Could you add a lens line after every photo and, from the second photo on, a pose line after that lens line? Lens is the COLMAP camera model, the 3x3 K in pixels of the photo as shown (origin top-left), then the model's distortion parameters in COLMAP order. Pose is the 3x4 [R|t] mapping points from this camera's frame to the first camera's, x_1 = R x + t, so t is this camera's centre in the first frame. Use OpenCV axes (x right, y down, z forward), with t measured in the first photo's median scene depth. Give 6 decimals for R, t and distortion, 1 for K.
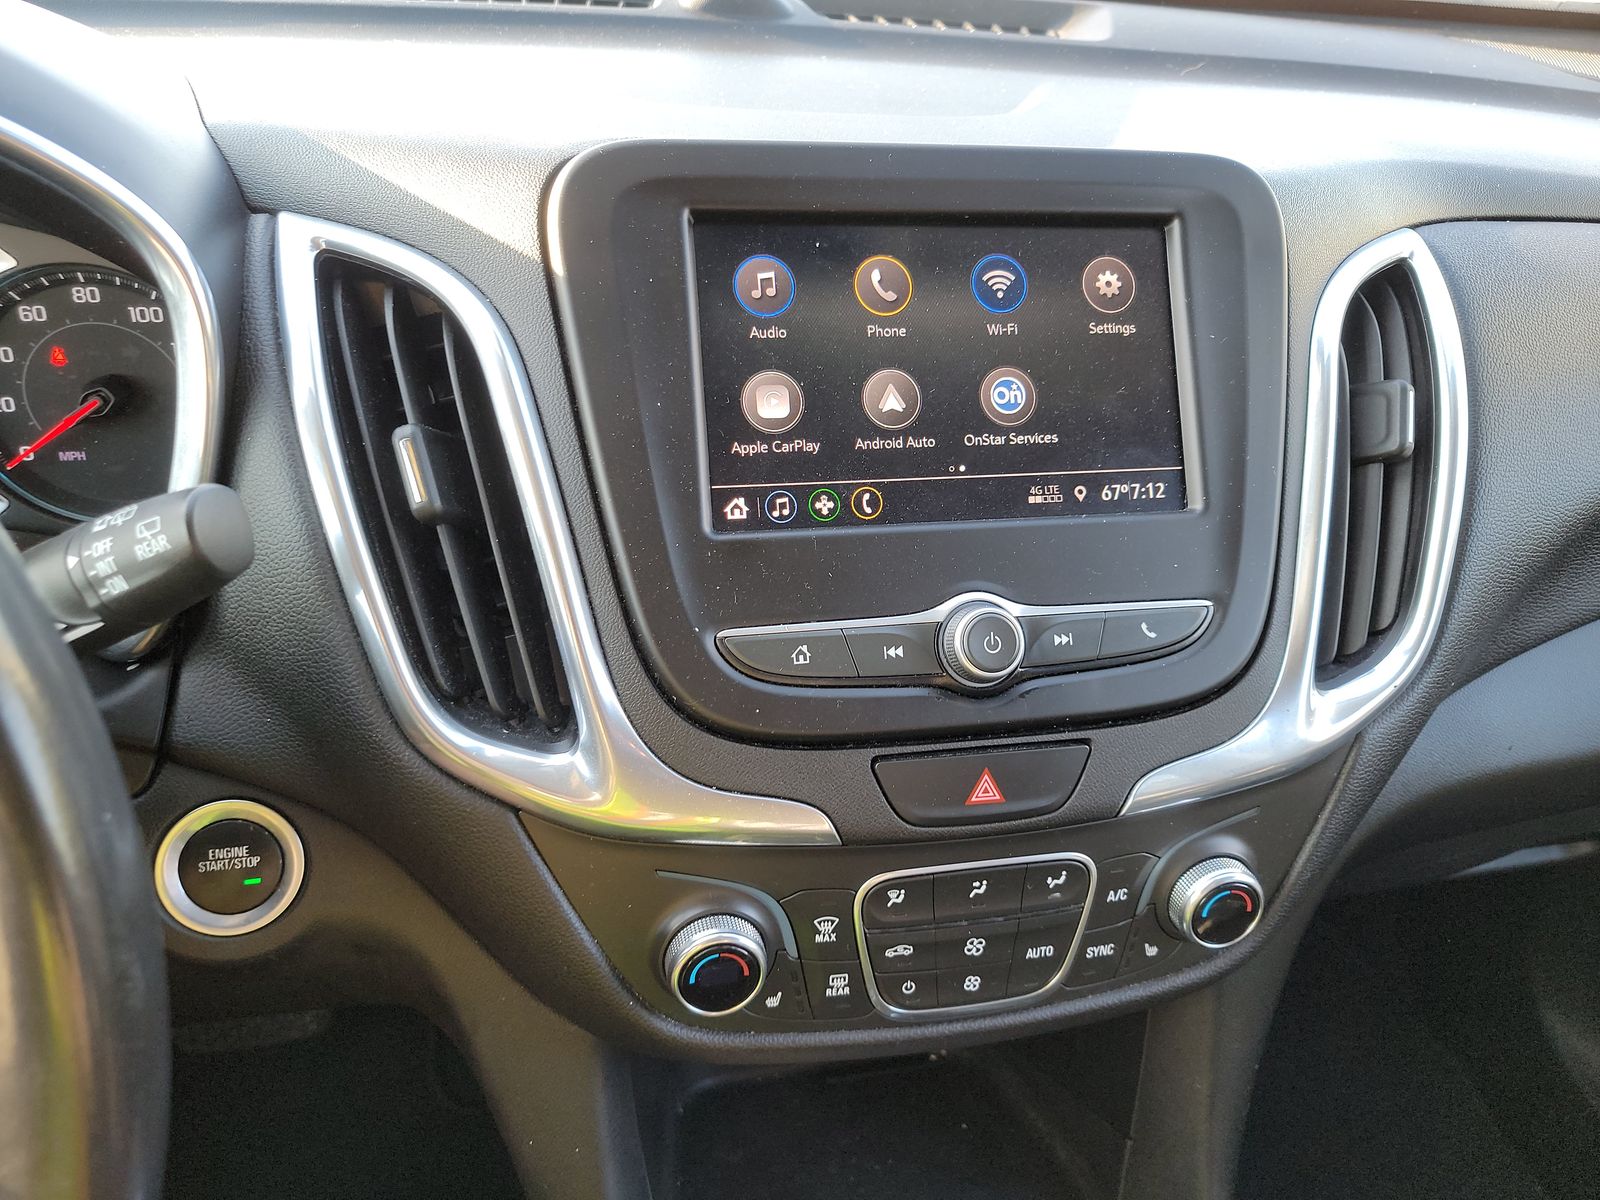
lens RADIAL K [[1112.9, 0, 809.3], [0, 1112.9, 593.3], [0, 0, 1]] dist [0.021214, 0.003898]
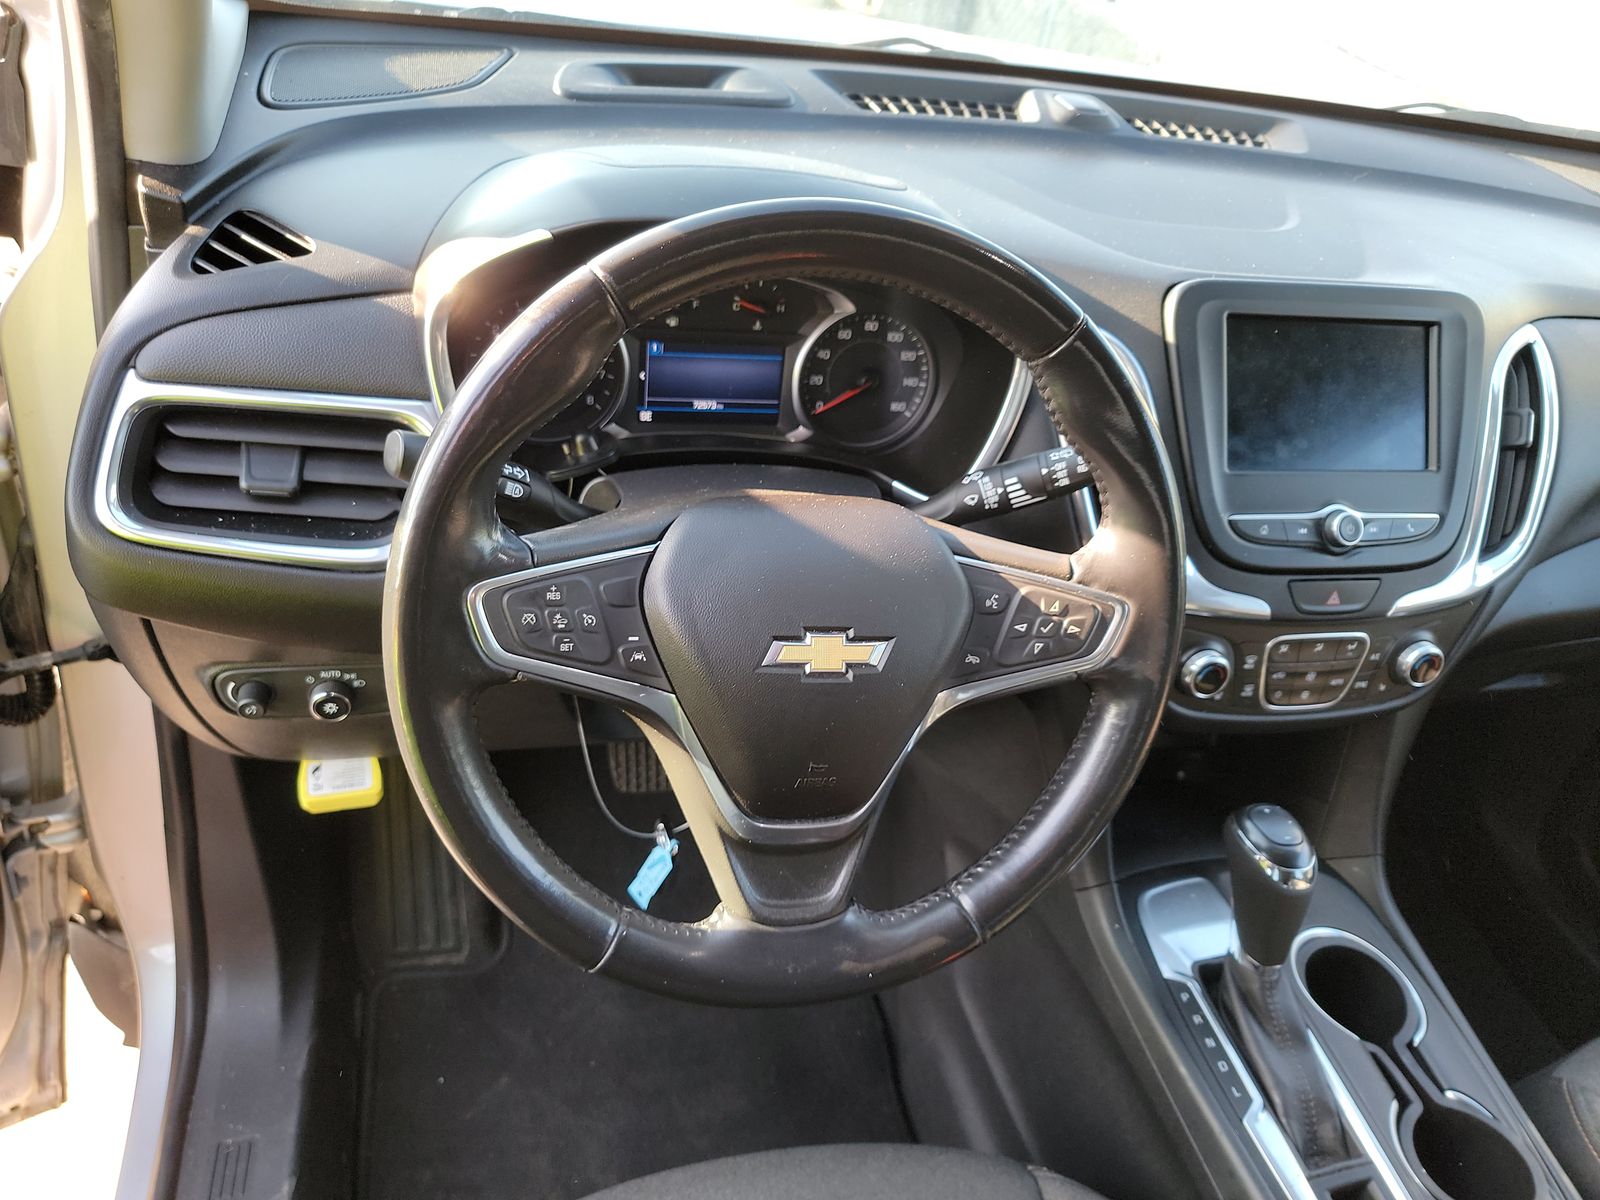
lens RADIAL K [[1112.9, 0, 789.2], [0, 1112.9, 601.5], [0, 0, 1]] dist [0.021214, 0.003898]
pose [[0.996672, 0.045800, 0.067436, -0.957918], [-0.050865, 0.995854, 0.075413, 0.070052], [-0.063702, -0.078592, 0.994869, -0.988208]]
